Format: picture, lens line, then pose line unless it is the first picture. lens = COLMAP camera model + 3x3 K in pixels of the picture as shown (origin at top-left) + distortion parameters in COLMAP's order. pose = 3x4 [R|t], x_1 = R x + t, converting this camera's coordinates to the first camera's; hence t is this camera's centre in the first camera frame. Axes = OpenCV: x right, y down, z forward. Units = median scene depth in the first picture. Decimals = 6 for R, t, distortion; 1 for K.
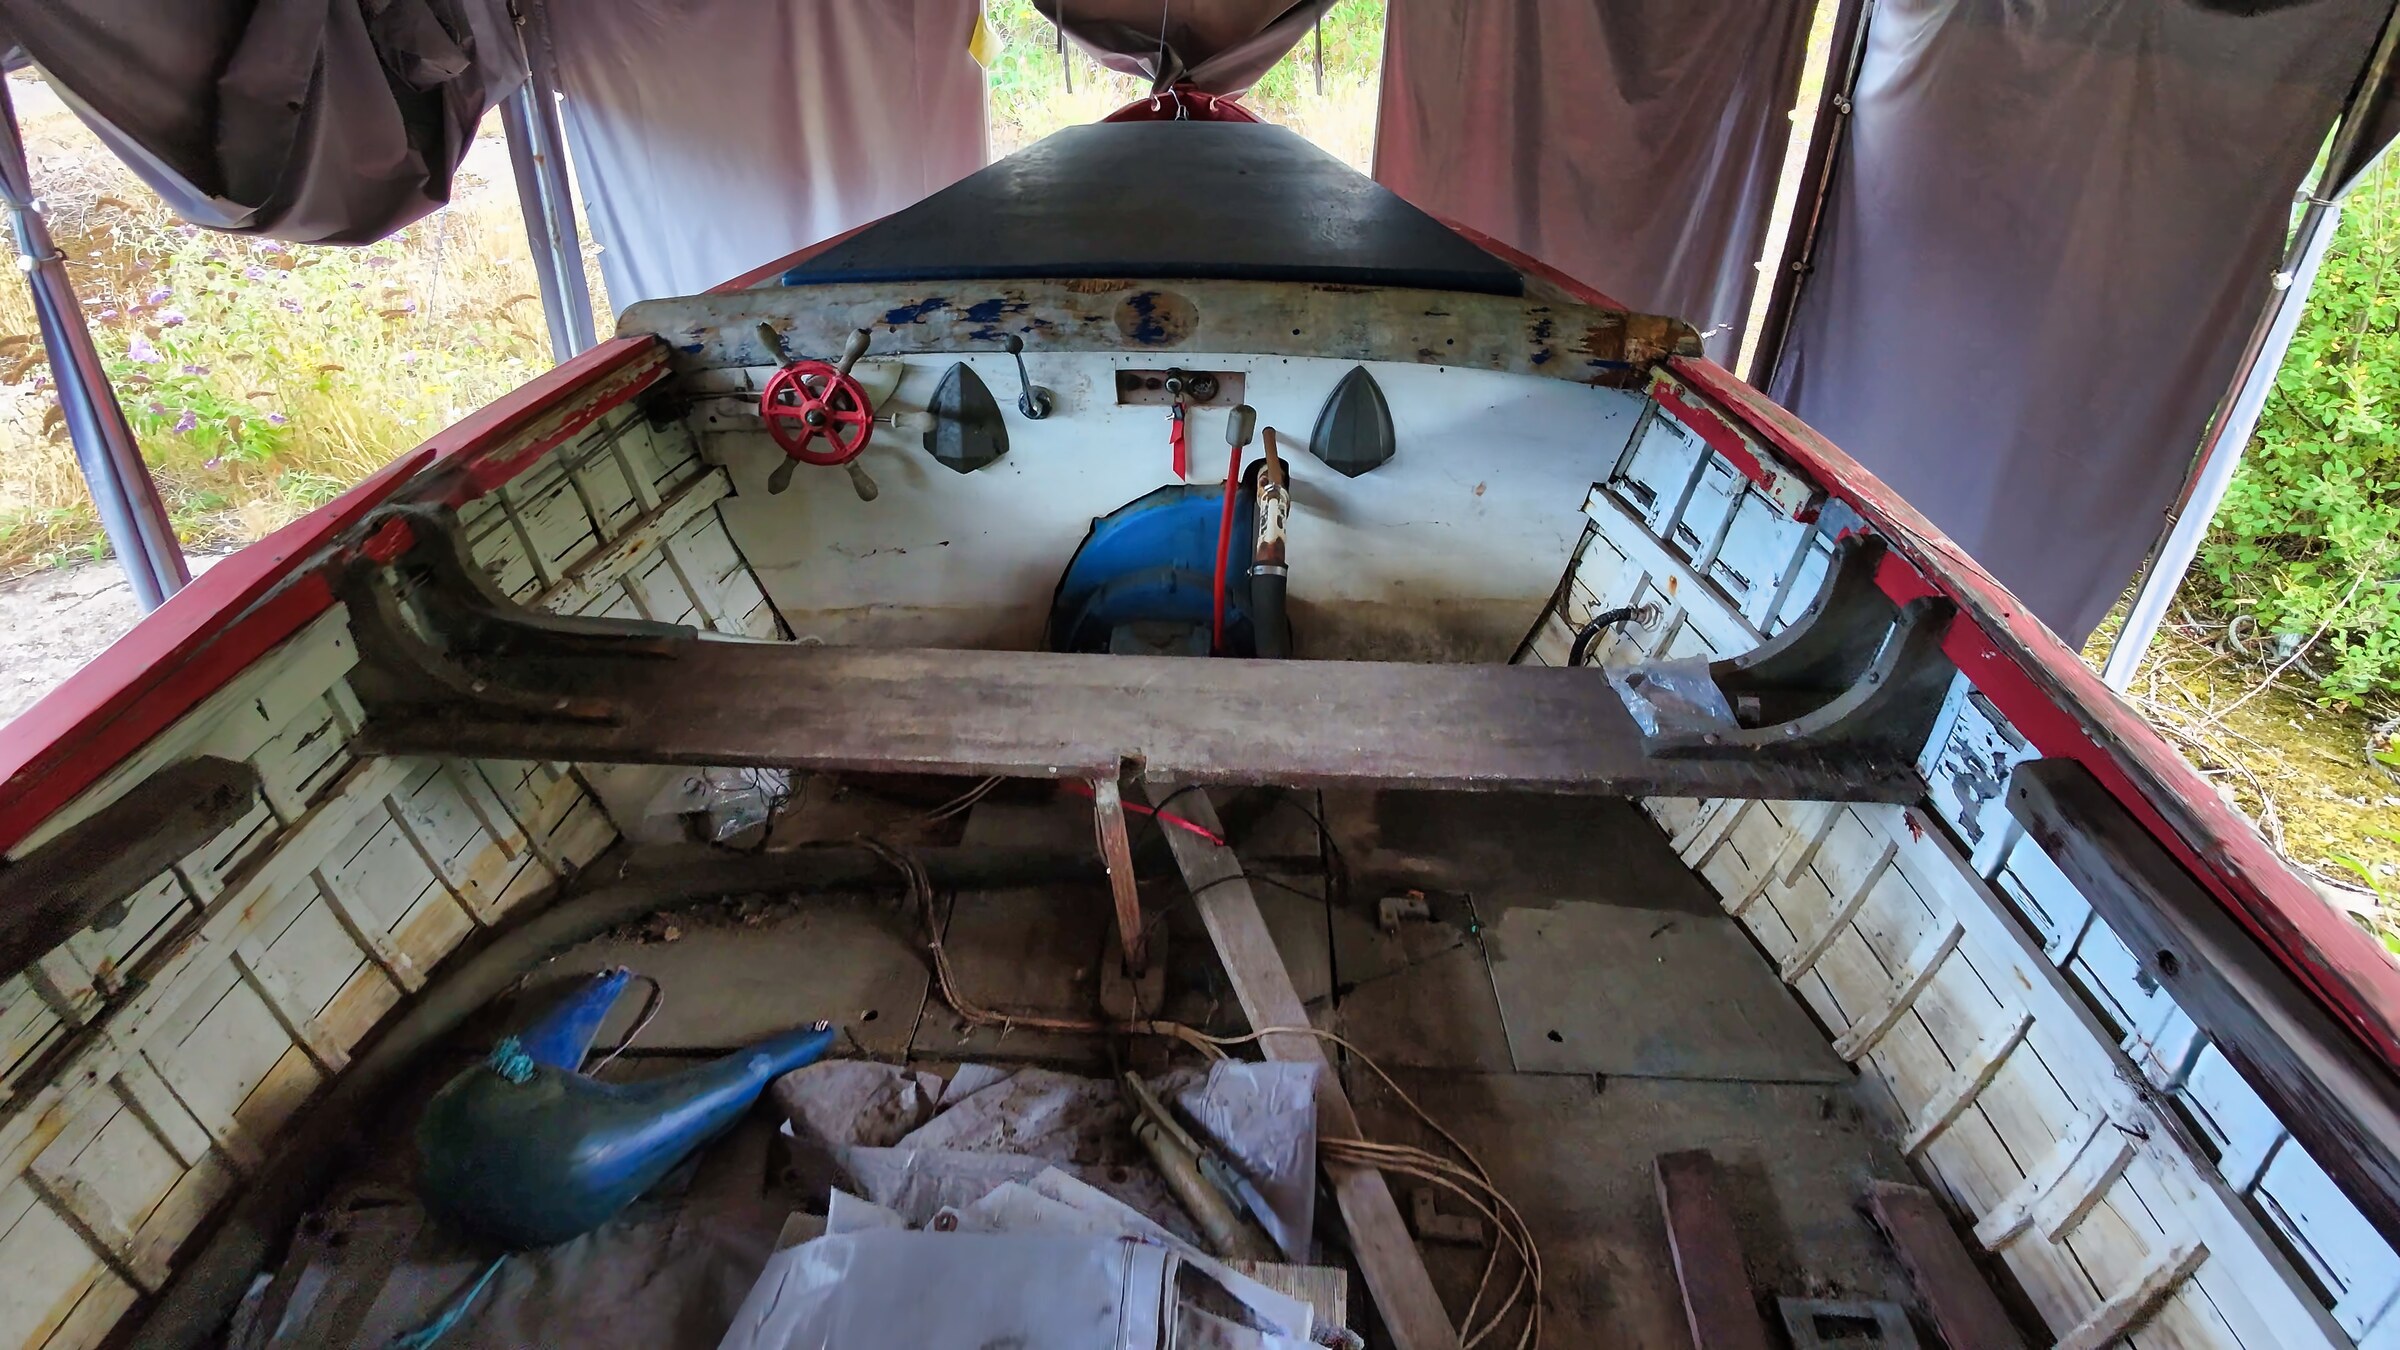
lens RADIAL K [[1357.1, 0, 1194.8], [0, 1357.1, 674.7], [0, 0, 1]] dist [-0.004150, 0.003815]
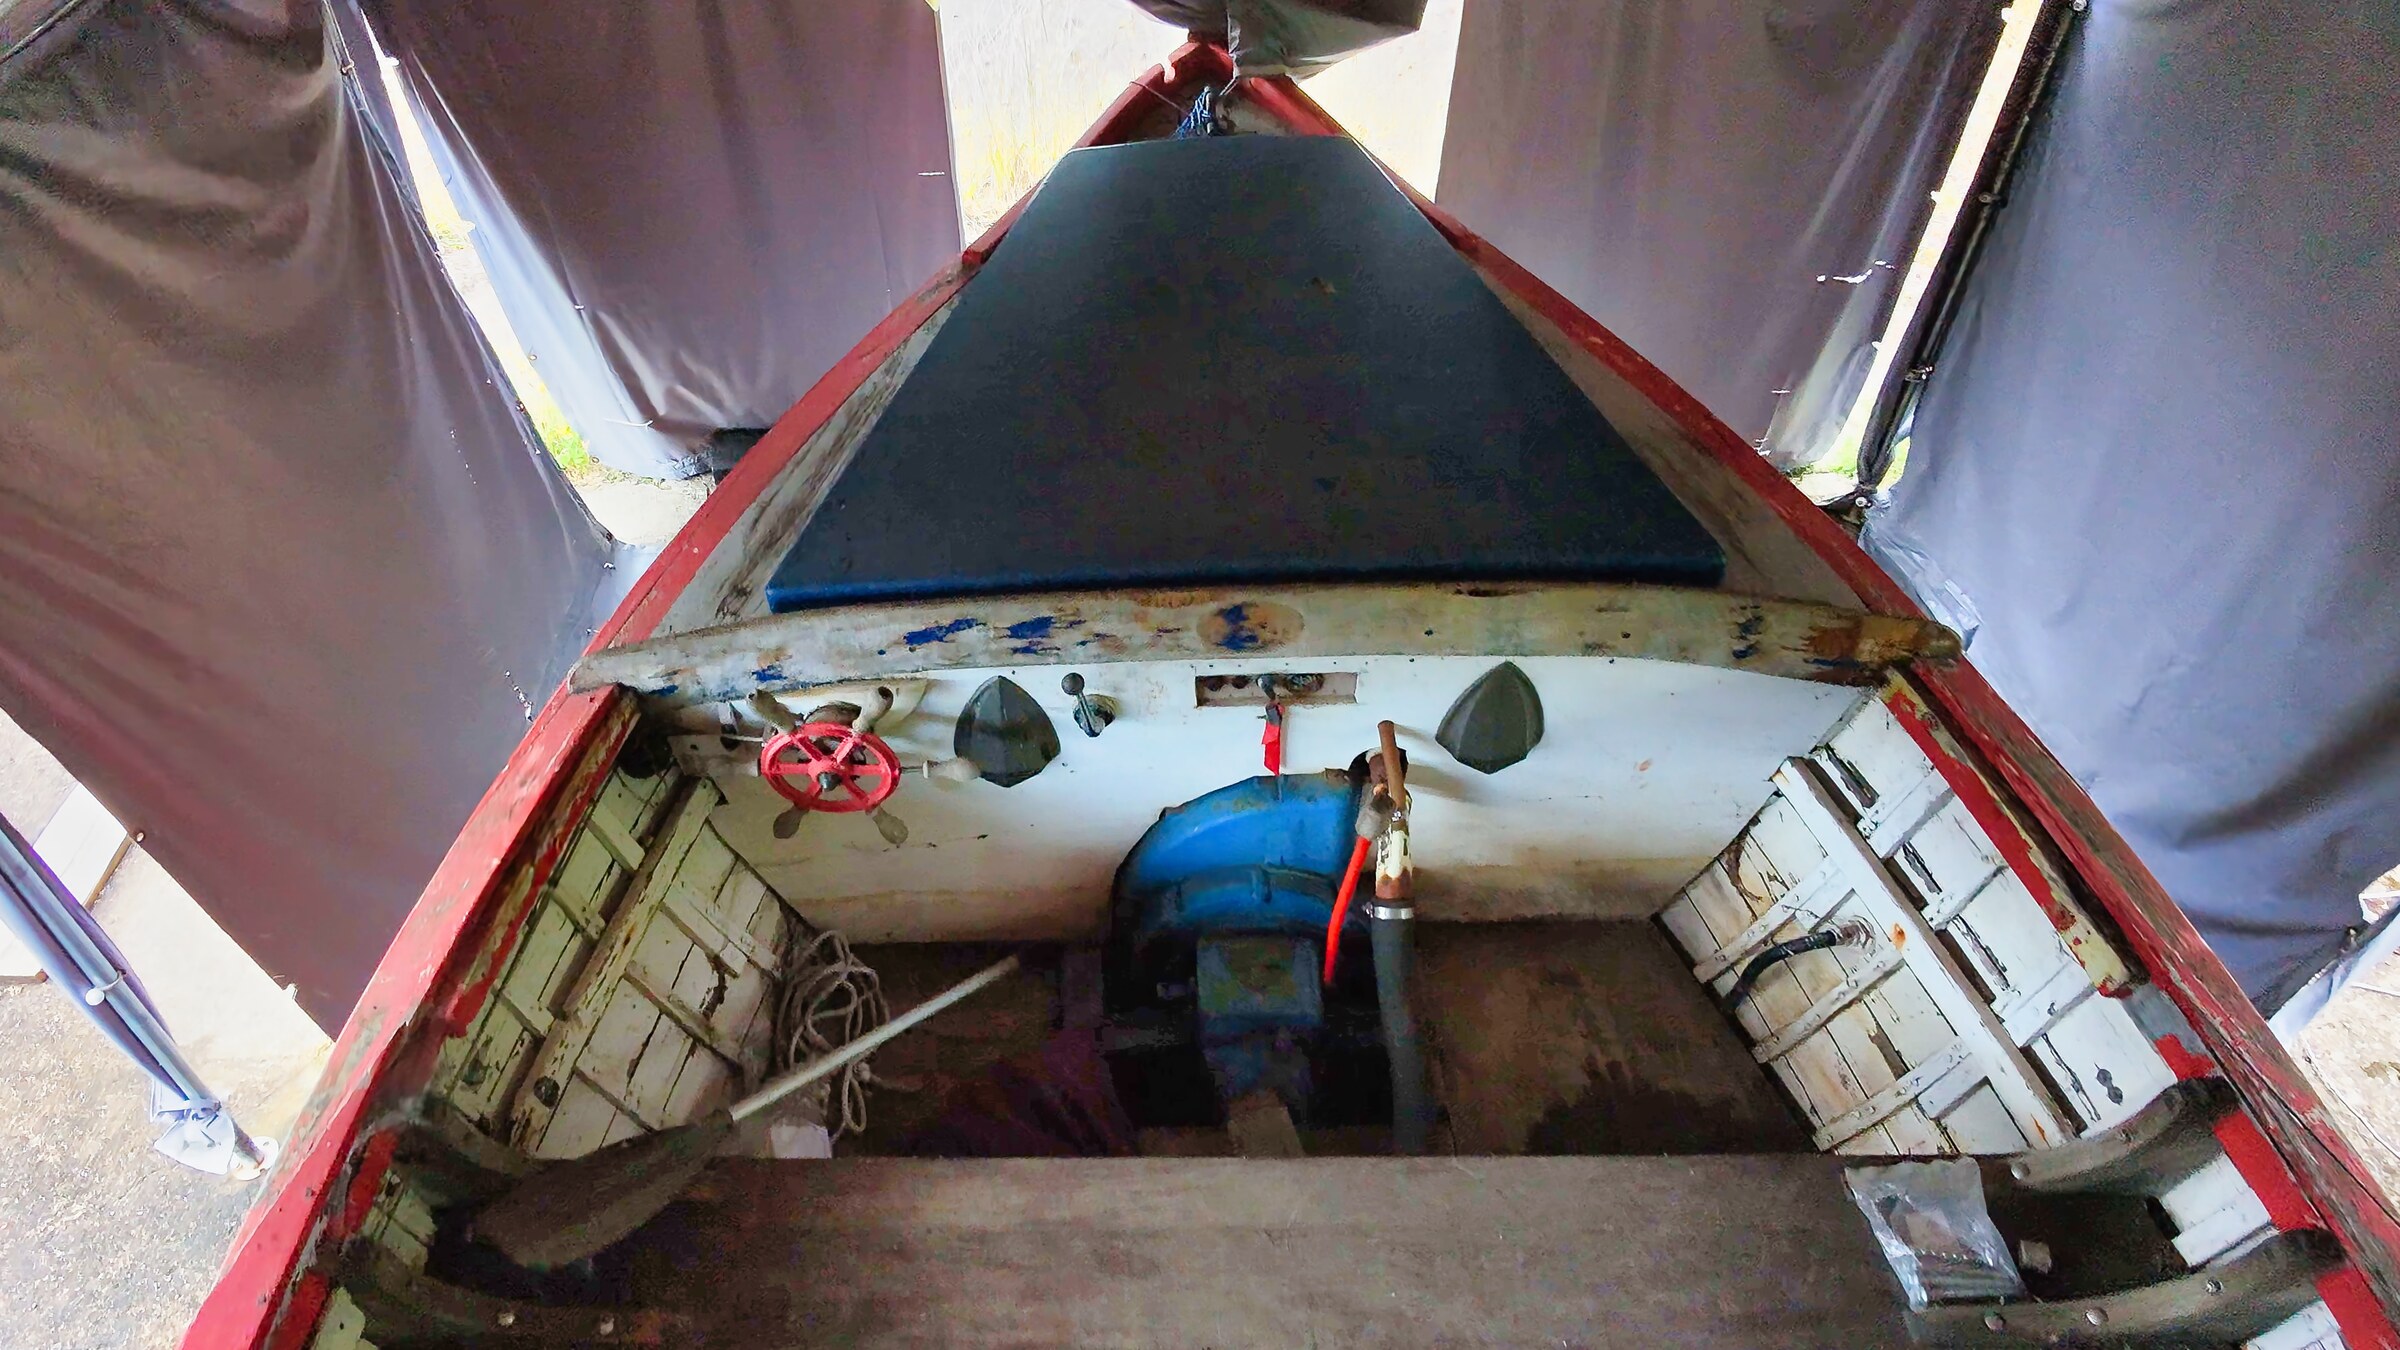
lens RADIAL K [[1495.6, 0, 1103.4], [0, 1495.6, 674.5], [0, 0, 1]] dist [-0.004603, 0.002345]
pose [[0.998607, -0.047559, -0.022865, -0.093102], [0.051668, 0.969281, 0.240469, -0.443615], [0.010726, -0.241315, 0.970387, 0.156281]]
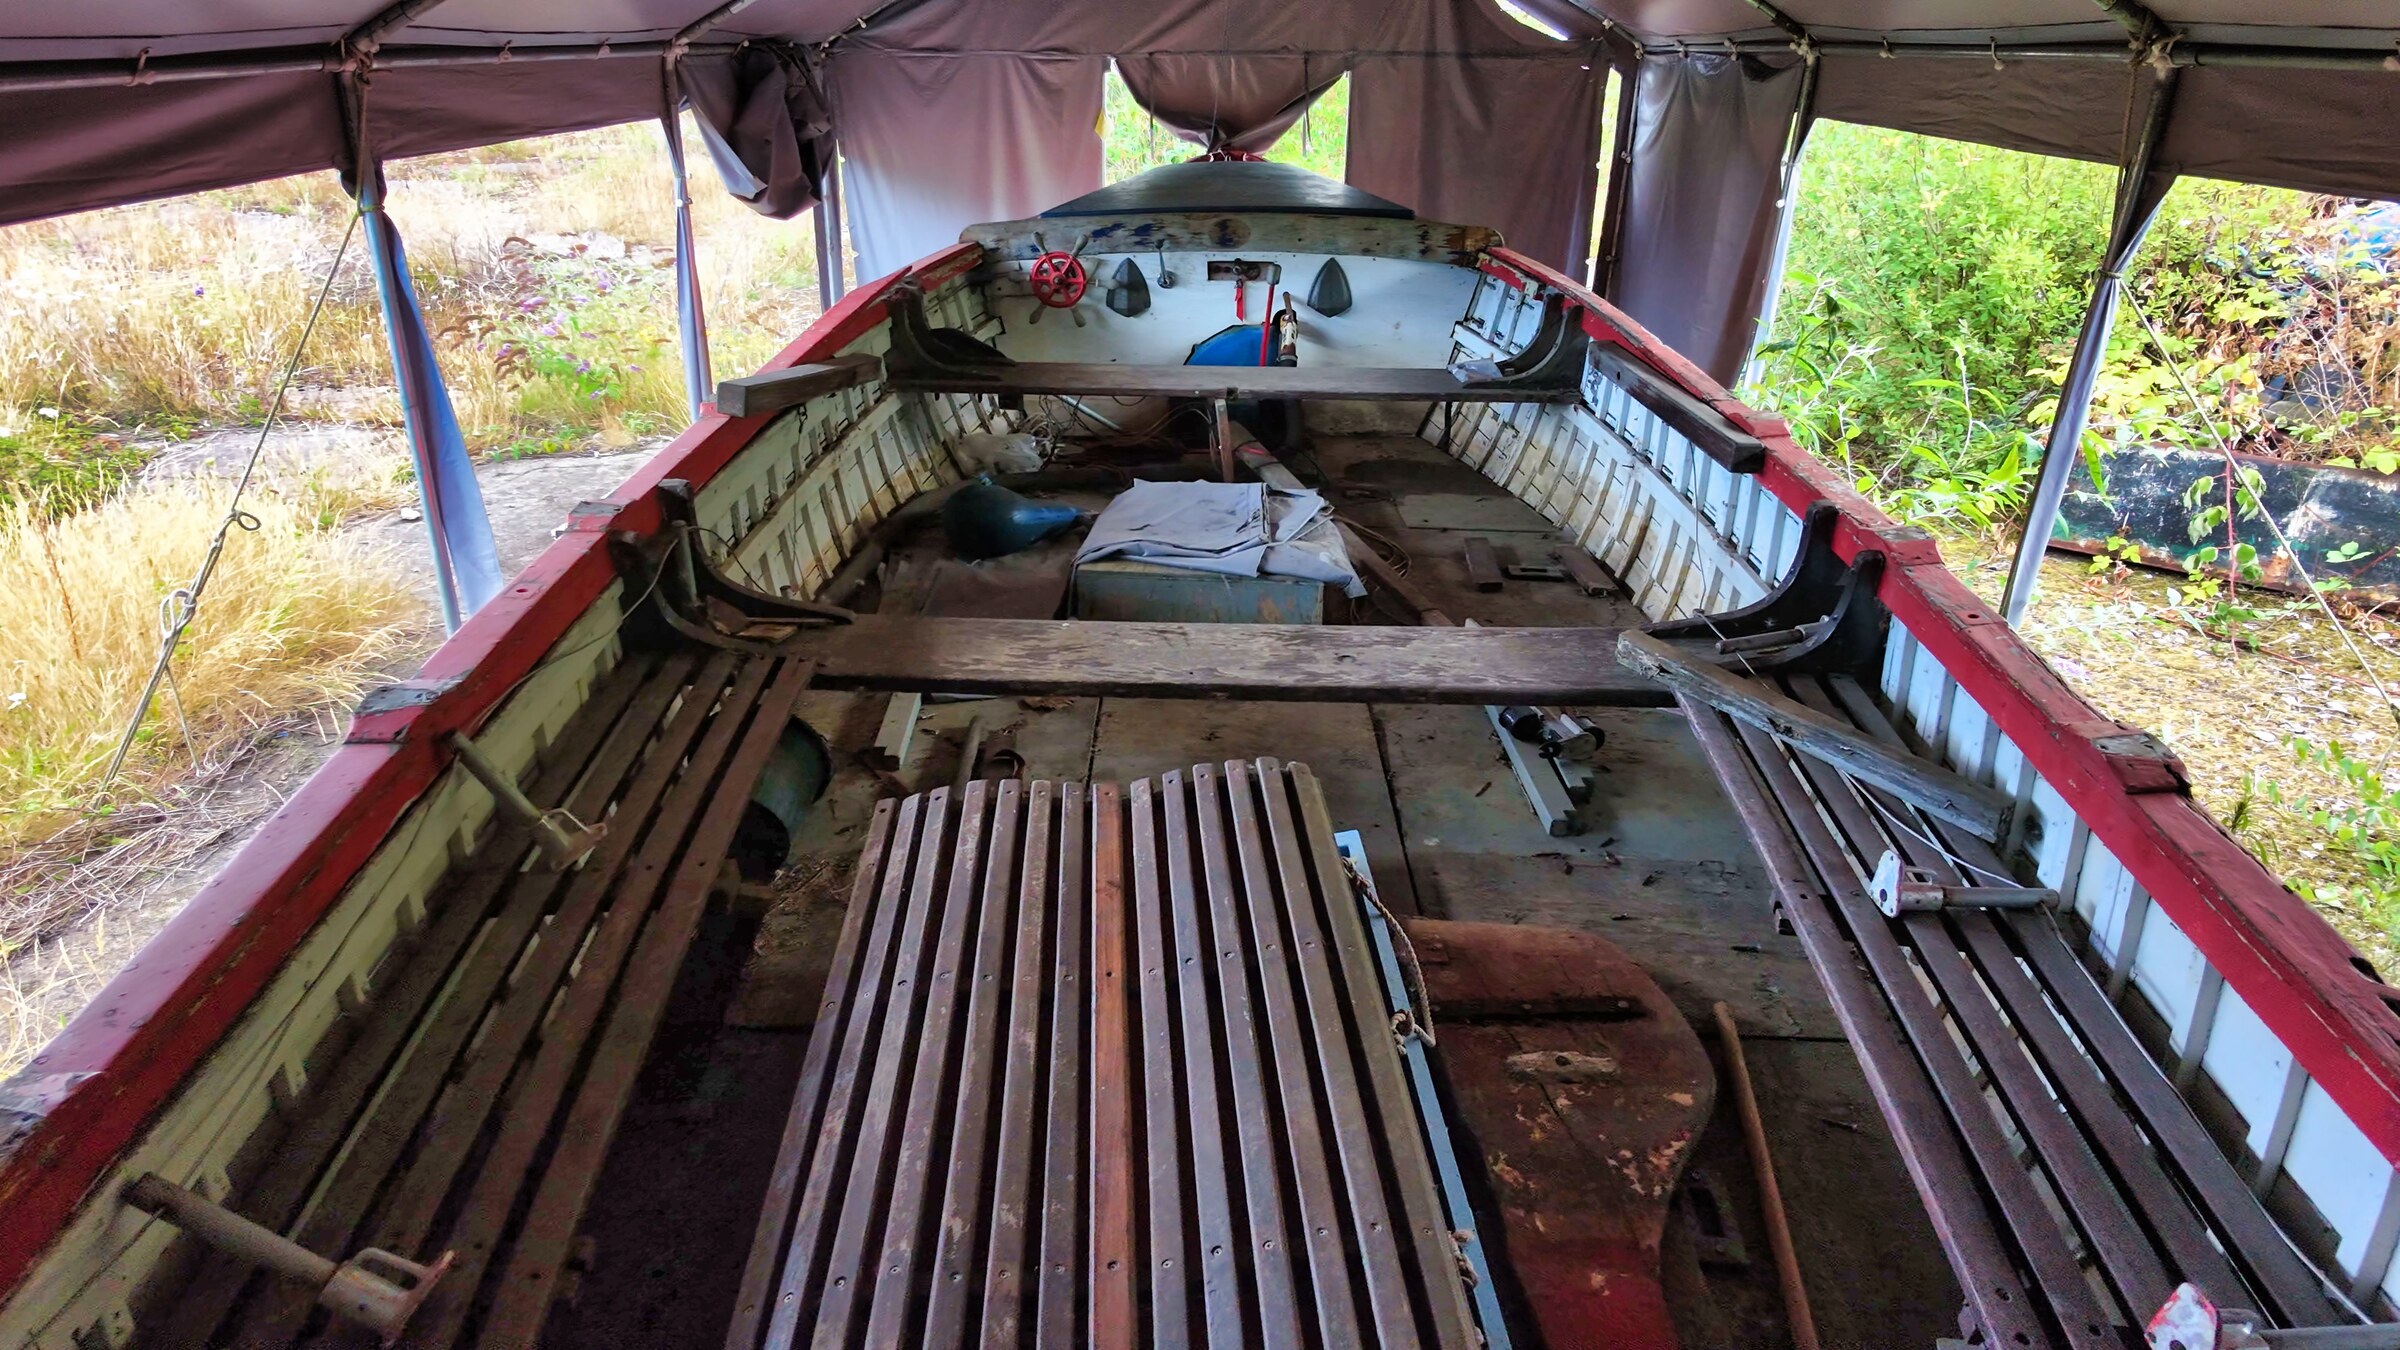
lens RADIAL K [[1357.1, 0, 1188.7], [0, 1357.1, 674.1], [0, 0, 1]] dist [-0.004150, 0.003815]
pose [[0.999981, -0.006138, 0.000023, -0.090820], [0.006109, 0.994887, -0.100814, 0.571620], [0.000595, 0.100812, 0.994905, -0.896652]]
